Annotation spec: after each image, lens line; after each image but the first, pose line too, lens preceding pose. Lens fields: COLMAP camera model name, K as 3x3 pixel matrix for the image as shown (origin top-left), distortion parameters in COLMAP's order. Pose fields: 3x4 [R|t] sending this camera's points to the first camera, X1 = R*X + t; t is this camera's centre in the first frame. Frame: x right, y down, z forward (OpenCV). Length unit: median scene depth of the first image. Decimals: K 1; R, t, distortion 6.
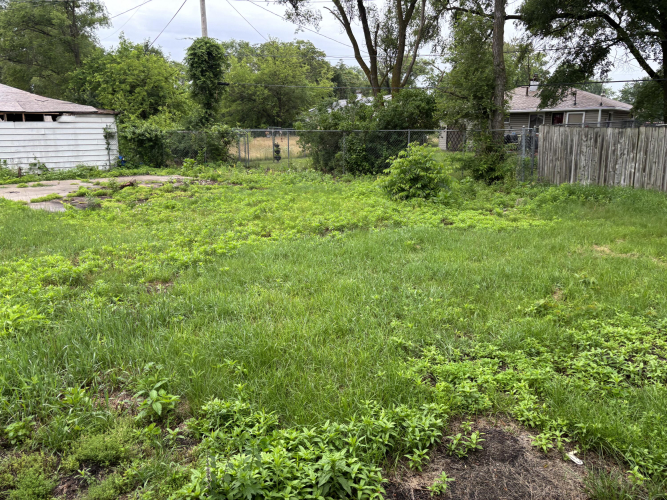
lens RADIAL K [[504.0, 0, 328.4], [0, 504.0, 244.1], [0, 0, 1]] dist [0.052624, -0.055736]
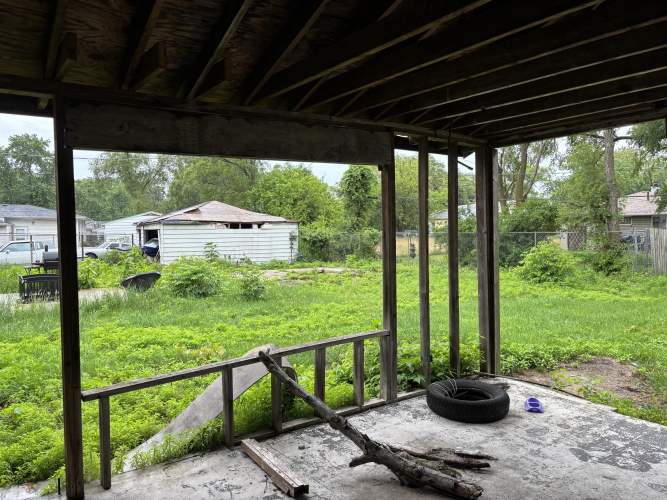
lens RADIAL K [[504.0, 0, 328.7], [0, 504.0, 250.8], [0, 0, 1]] dist [0.052624, -0.055736]
pose [[0.977266, 0.000889, -0.212016, -0.063490], [-0.039943, 0.982857, -0.179990, 0.056293], [0.208222, 0.184367, 0.960548, -0.257537]]
